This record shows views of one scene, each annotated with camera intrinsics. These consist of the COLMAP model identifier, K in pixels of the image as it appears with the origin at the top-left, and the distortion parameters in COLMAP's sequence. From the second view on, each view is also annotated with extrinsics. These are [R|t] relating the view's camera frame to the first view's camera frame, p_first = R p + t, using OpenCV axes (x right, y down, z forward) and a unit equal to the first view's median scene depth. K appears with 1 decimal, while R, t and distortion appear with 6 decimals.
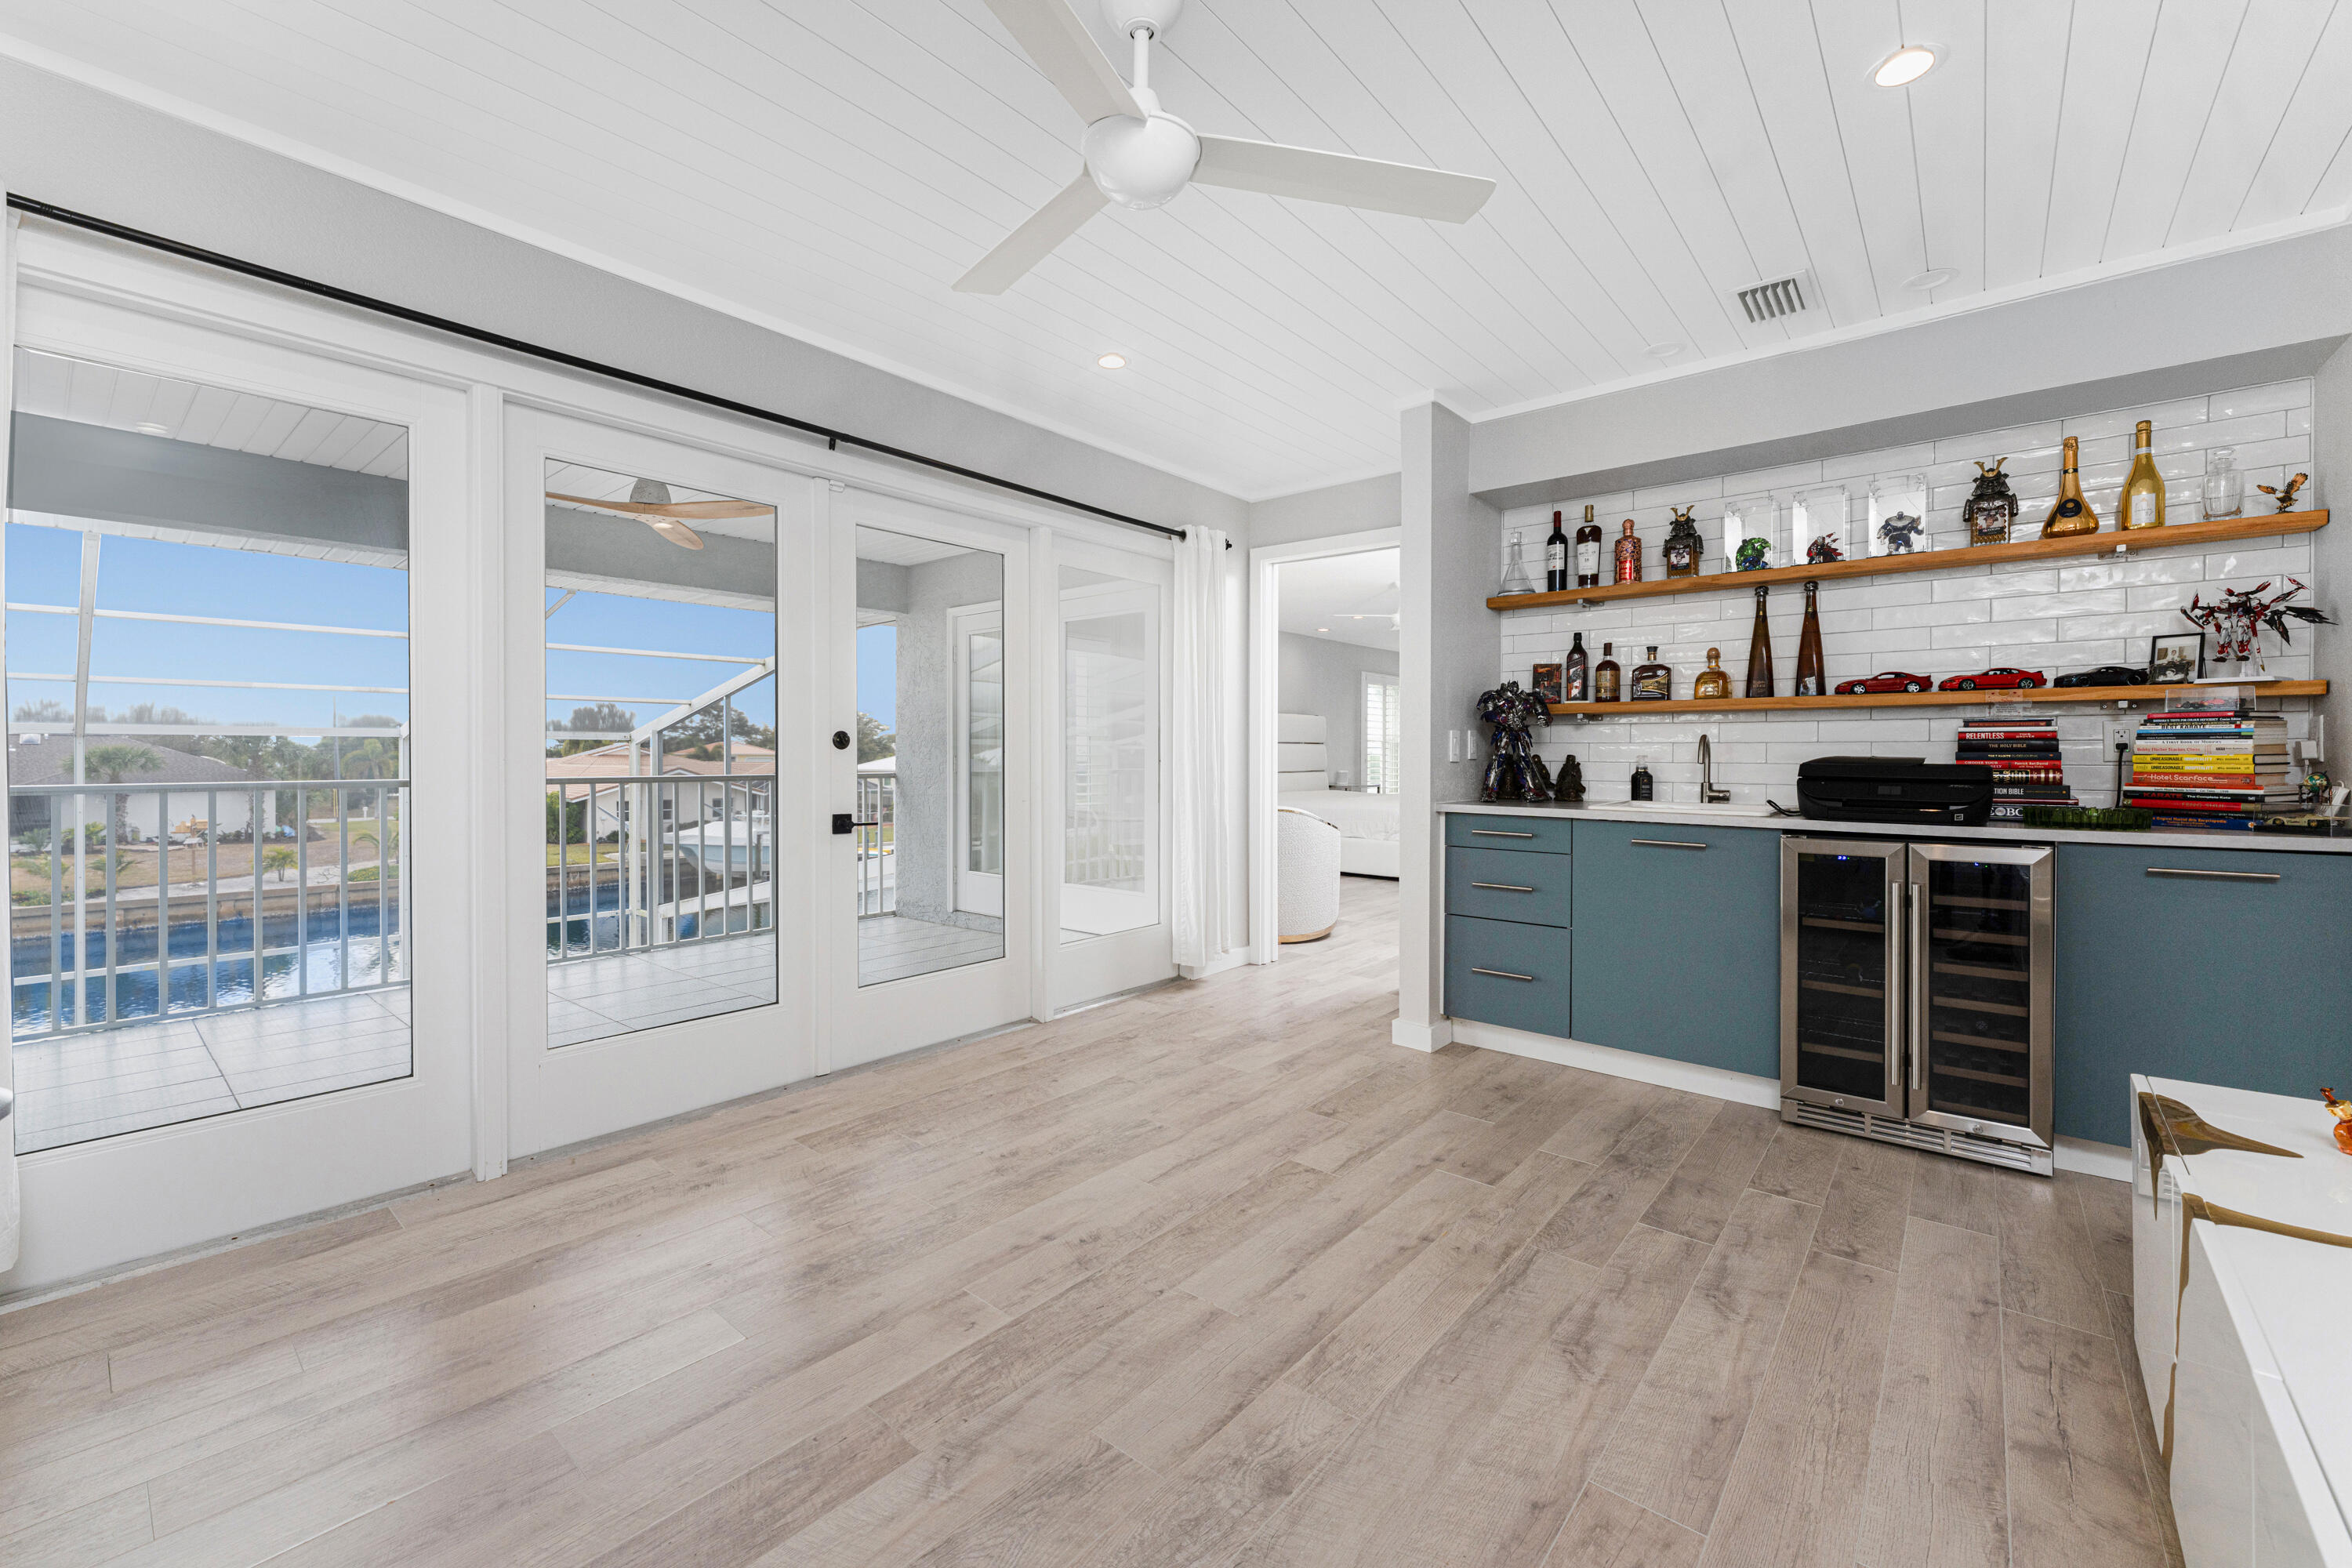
lens RADIAL K [[947.7, 0, 1166.0], [0, 947.7, 763.0], [0, 0, 1]] dist [0.003240, -0.000168]
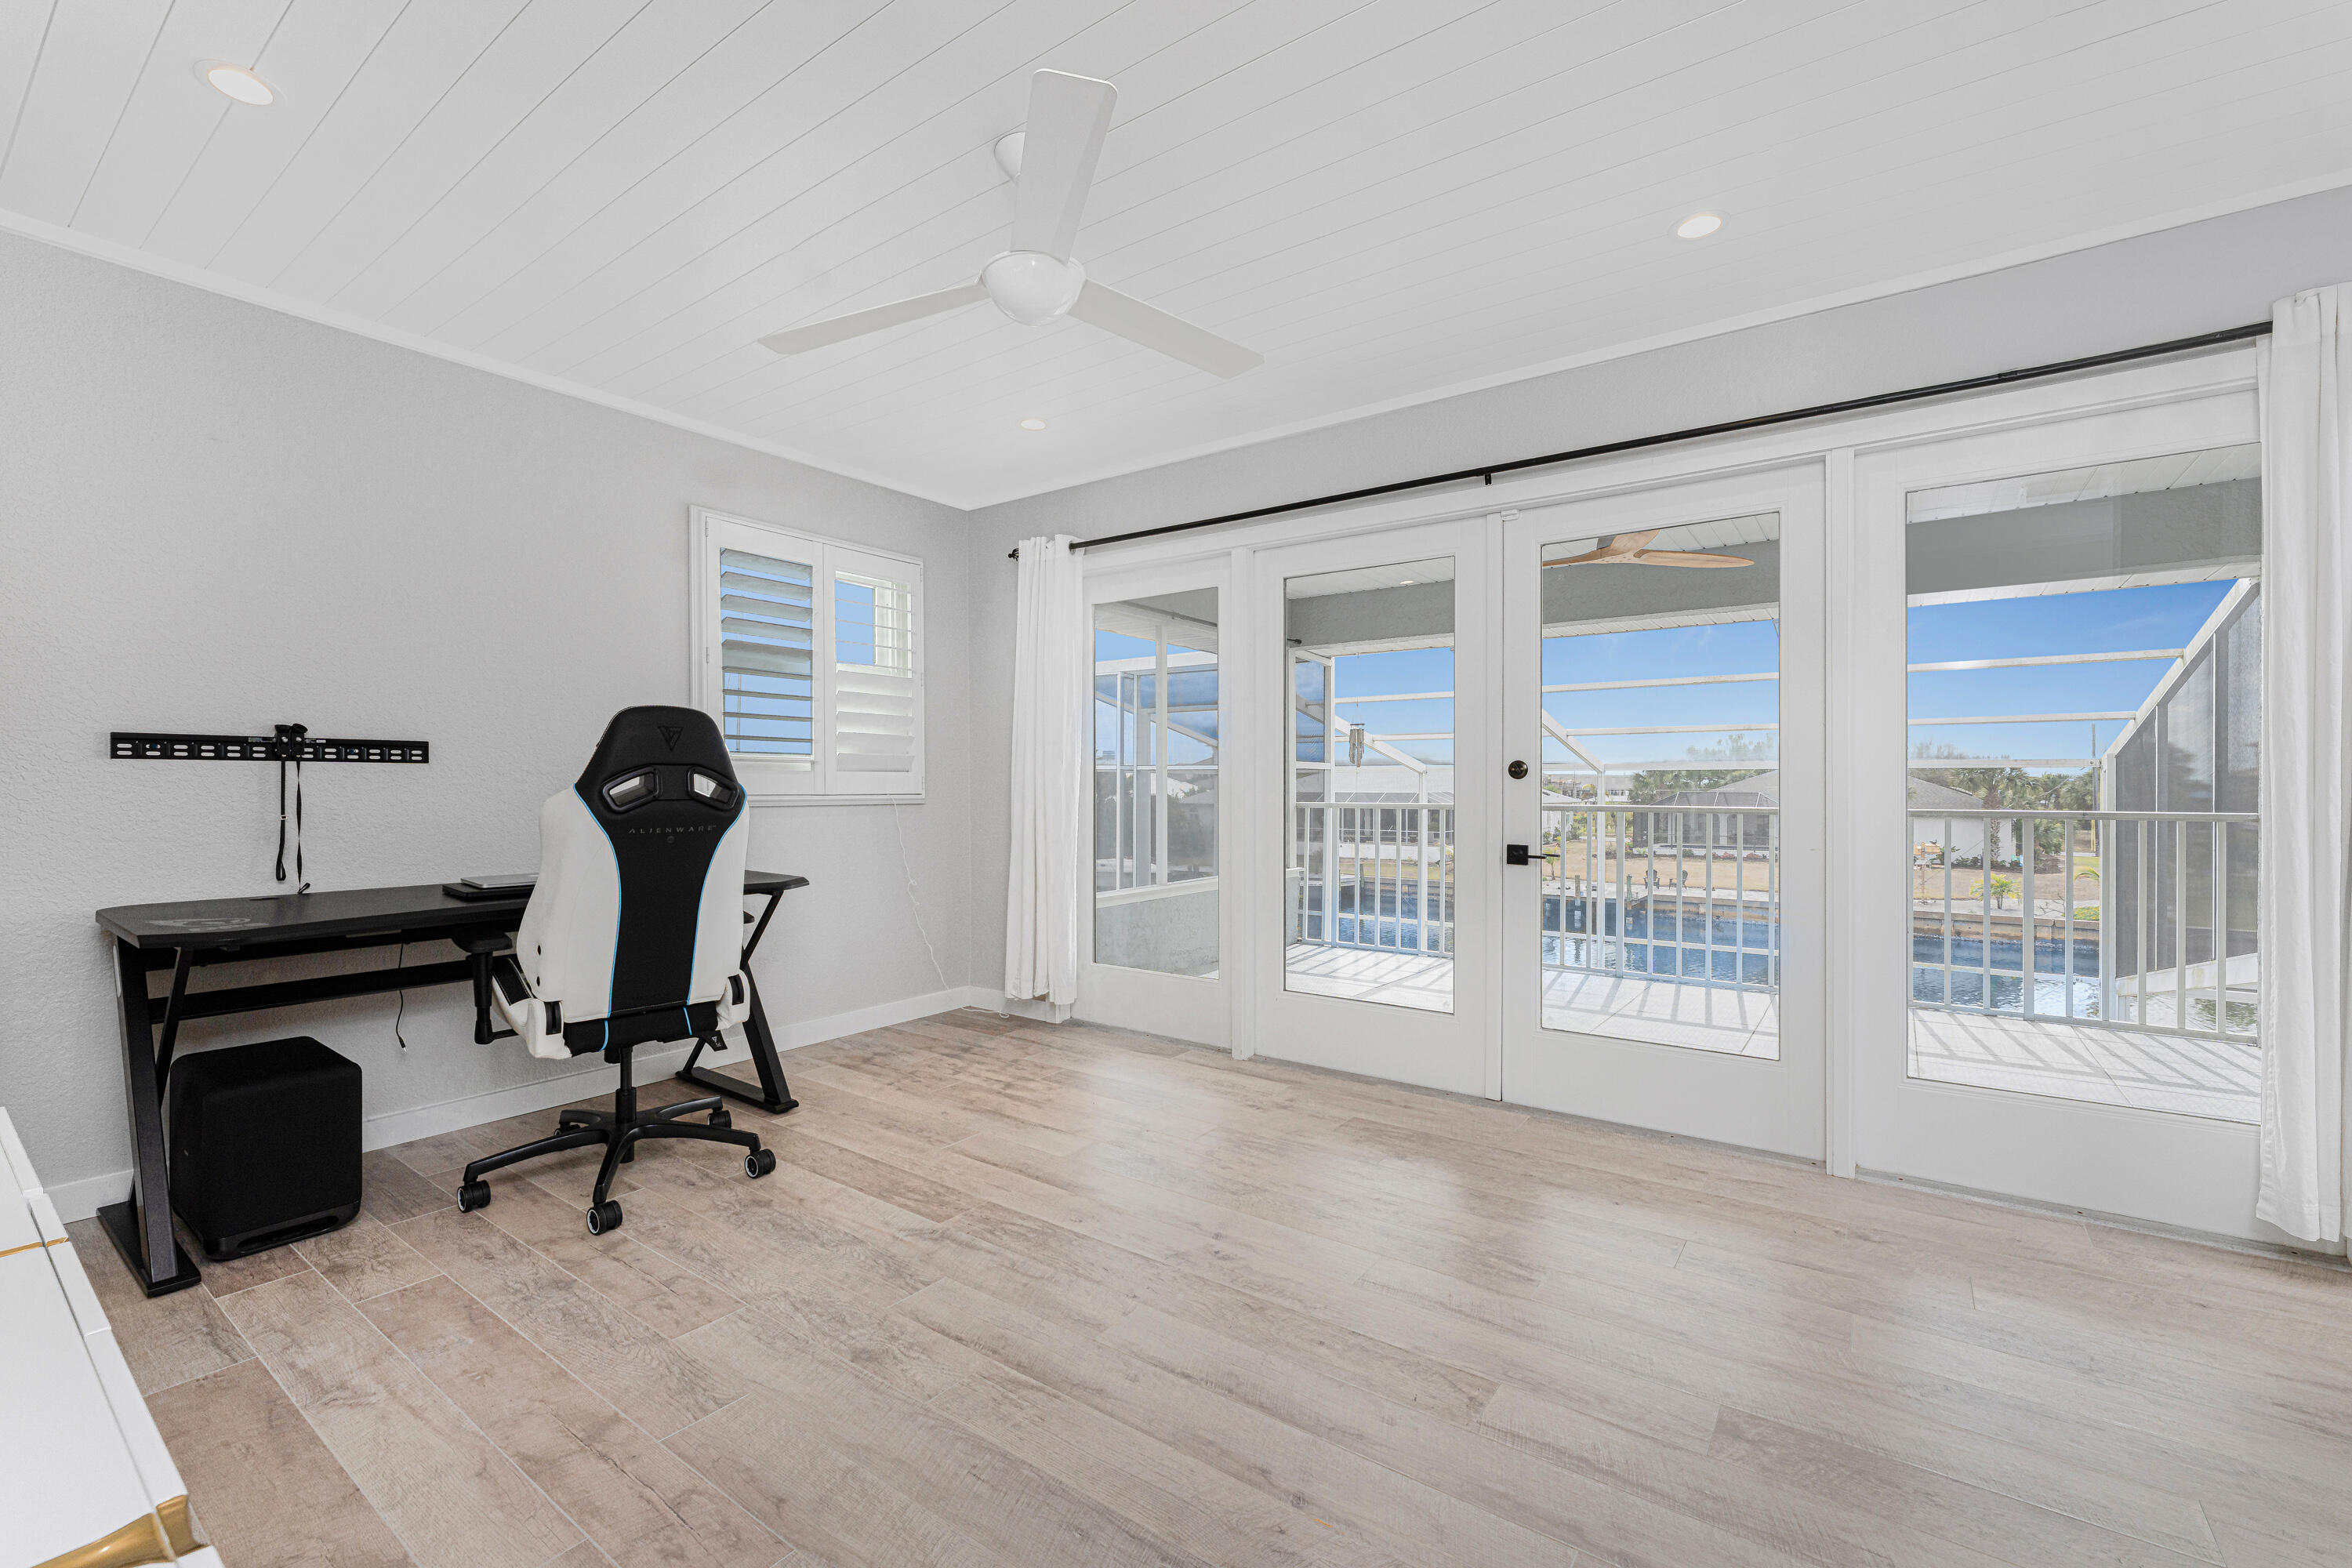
lens RADIAL K [[947.7, 0, 1165.8], [0, 947.7, 788.1], [0, 0, 1]] dist [0.003240, -0.000168]
pose [[0.100495, 0.000551, -0.994937, 0.806285], [-0.006890, 0.999976, -0.000142, -0.003145], [0.994914, 0.006870, 0.100496, 0.718145]]
